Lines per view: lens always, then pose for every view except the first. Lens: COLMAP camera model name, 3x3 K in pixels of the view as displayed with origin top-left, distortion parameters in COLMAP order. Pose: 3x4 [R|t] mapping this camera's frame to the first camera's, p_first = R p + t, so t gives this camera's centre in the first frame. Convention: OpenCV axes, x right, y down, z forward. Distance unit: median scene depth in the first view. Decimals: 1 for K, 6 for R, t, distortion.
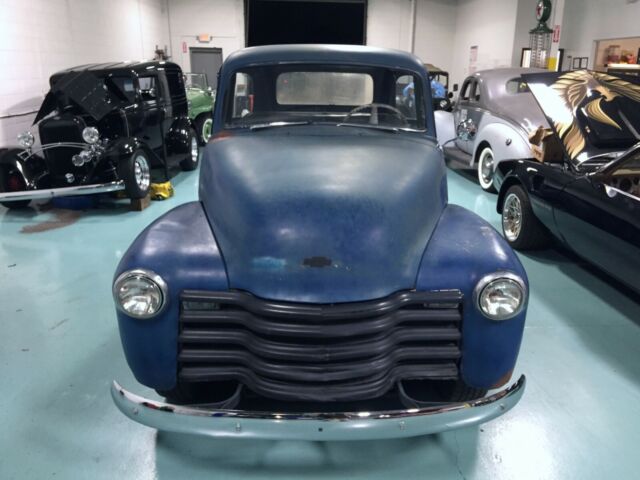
lens RADIAL K [[542.3, 0, 320.8], [0, 542.3, 229.5], [0, 0, 1]] dist [0.063607, -0.001227]
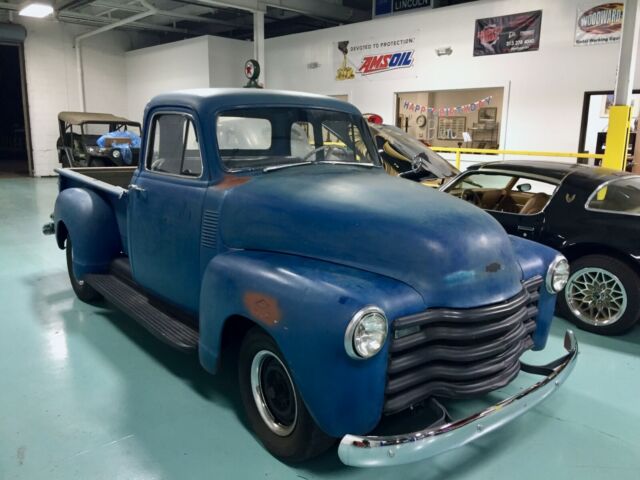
lens RADIAL K [[551.4, 0, 334.3], [0, 551.4, 237.3], [0, 0, 1]] dist [0.071838, -0.120552]
pose [[0.778432, -0.125286, 0.615099, -0.618269], [0.174536, 0.984440, -0.020368, -0.025061], [-0.602976, 0.123212, 0.788187, 0.151984]]
